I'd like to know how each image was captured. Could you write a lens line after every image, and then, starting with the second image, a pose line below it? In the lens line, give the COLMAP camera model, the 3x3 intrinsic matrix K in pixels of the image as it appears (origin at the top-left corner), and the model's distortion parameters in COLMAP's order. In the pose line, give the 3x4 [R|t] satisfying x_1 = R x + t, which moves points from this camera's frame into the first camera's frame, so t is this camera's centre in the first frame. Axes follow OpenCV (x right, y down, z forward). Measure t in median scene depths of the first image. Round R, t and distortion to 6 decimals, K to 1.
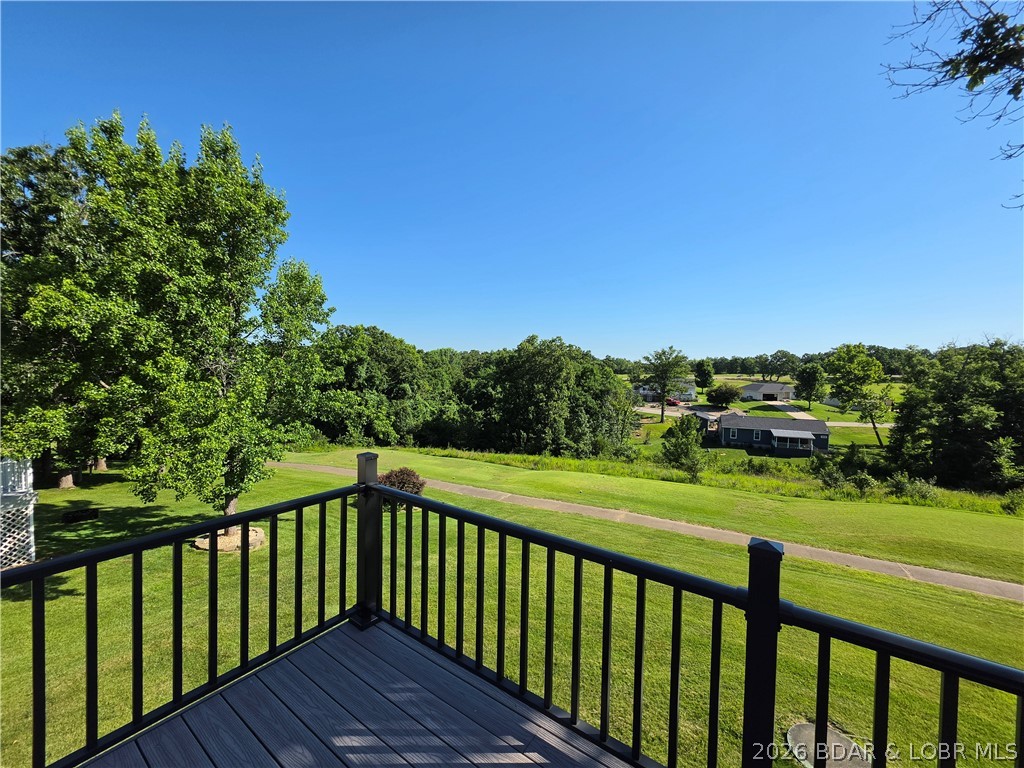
lens RADIAL K [[408.2, 0, 510.0], [0, 408.2, 383.4], [0, 0, 1]] dist [0.000523, 0.000196]
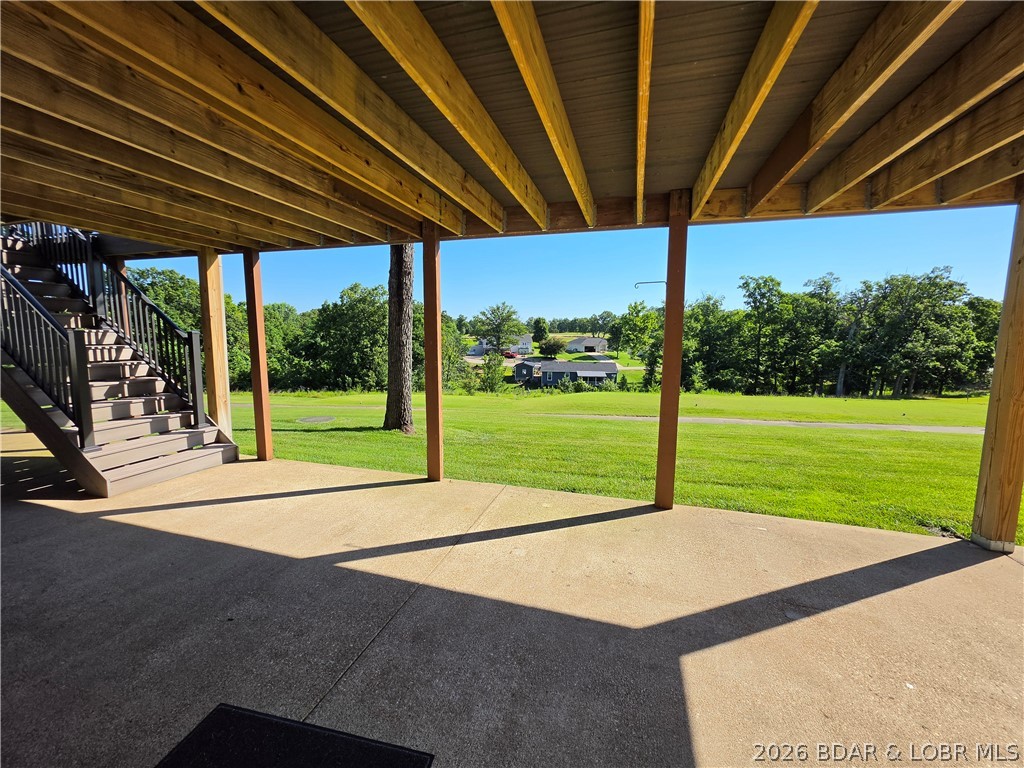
lens RADIAL K [[408.2, 0, 510.6], [0, 408.2, 381.4], [0, 0, 1]] dist [0.000523, 0.000196]
pose [[0.948340, -0.043404, 0.314274, 0.075929], [0.017621, 0.996274, 0.084422, 0.039226], [-0.316767, -0.074523, 0.945571, -0.086310]]
